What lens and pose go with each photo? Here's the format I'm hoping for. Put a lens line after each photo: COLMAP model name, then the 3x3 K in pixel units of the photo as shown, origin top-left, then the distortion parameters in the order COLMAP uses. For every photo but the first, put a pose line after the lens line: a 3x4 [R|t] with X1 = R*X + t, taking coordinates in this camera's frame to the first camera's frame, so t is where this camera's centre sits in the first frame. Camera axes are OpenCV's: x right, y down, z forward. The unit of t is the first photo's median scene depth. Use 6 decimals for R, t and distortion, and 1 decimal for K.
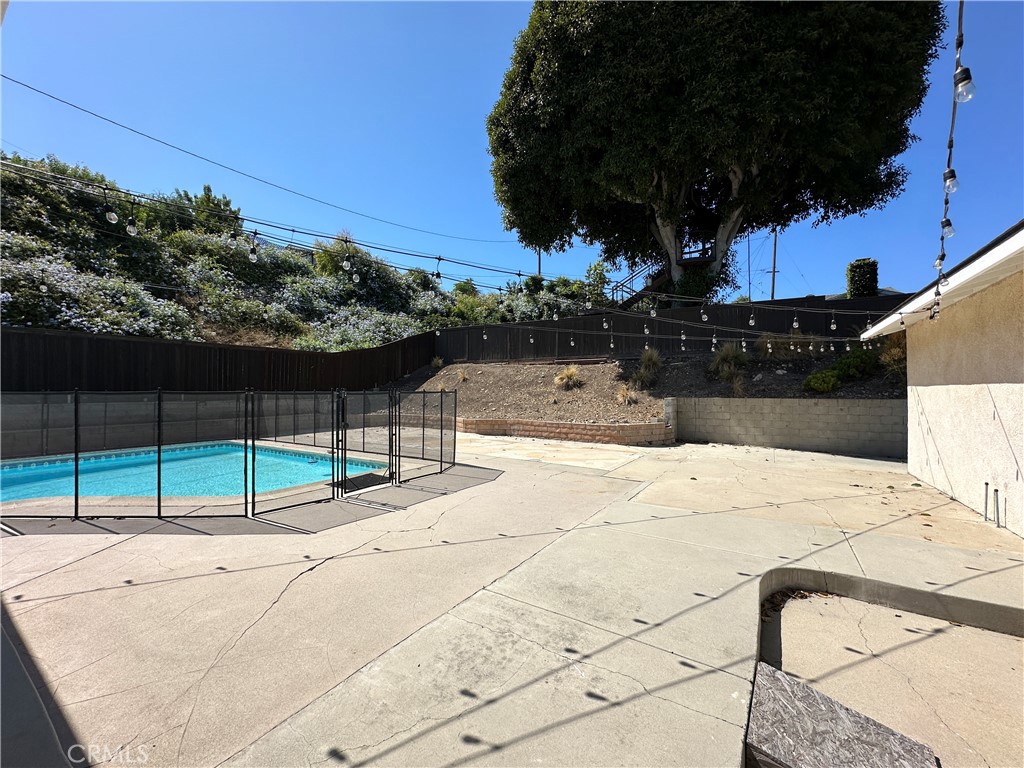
lens RADIAL K [[410.5, 0, 510.6], [0, 410.5, 383.0], [0, 0, 1]] dist [0.000135, -0.000391]
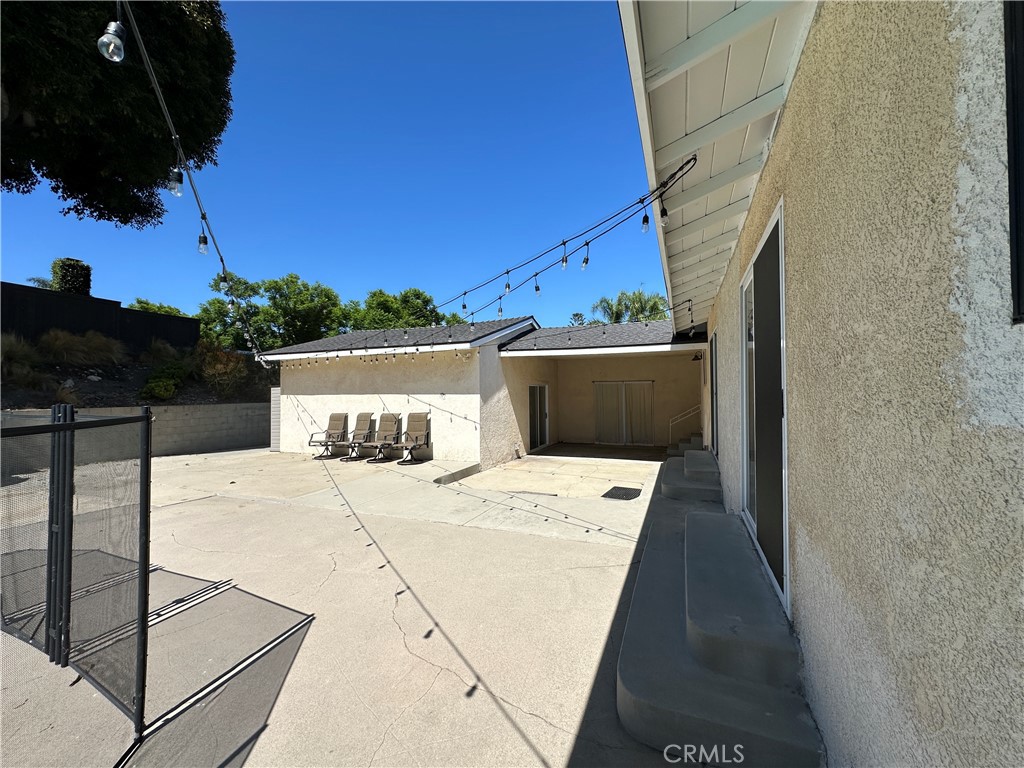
lens RADIAL K [[414.7, 0, 508.0], [0, 414.7, 385.6], [0, 0, 1]] dist [0.001243, 0.000202]
pose [[-0.164687, 0.015521, 0.986224, -0.814565], [-0.008636, 0.999815, -0.017177, -0.006244], [-0.986308, -0.011346, -0.164522, 0.528195]]
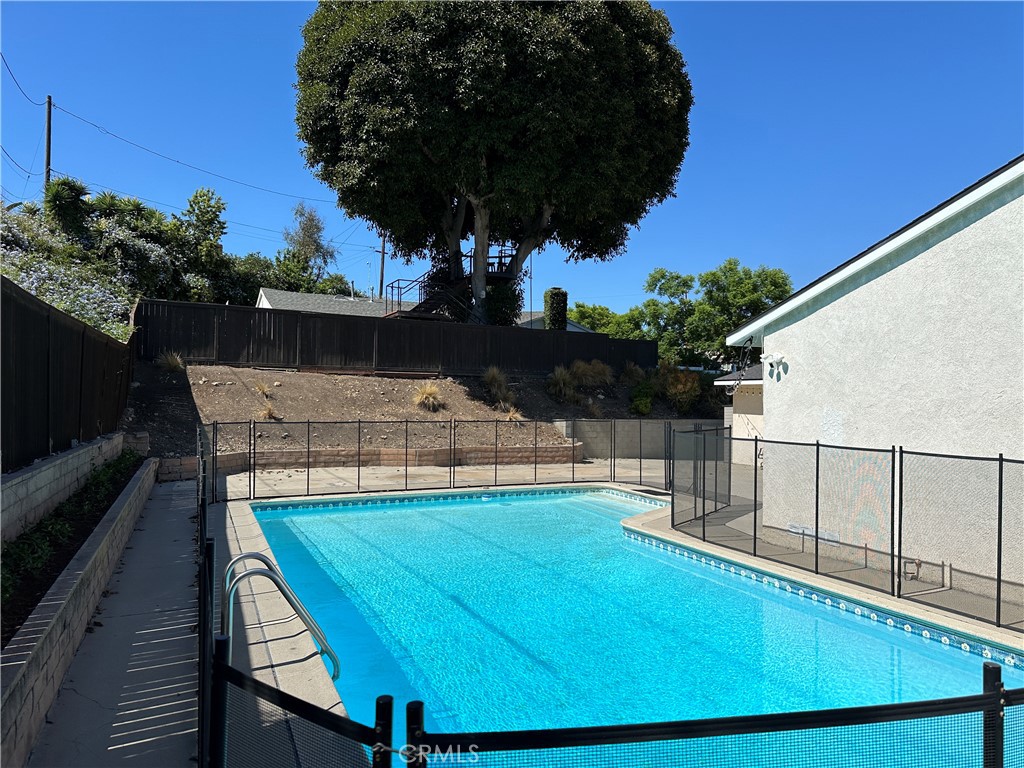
lens RADIAL K [[712.5, 0, 512.1], [0, 712.5, 390.3], [0, 0, 1]] dist [0.099121, -0.126416]
pose [[0.555989, 0.018366, 0.830987, -2.528714], [-0.028470, 0.999590, -0.003044, -0.065272], [-0.830702, -0.021966, 0.556284, 0.117789]]
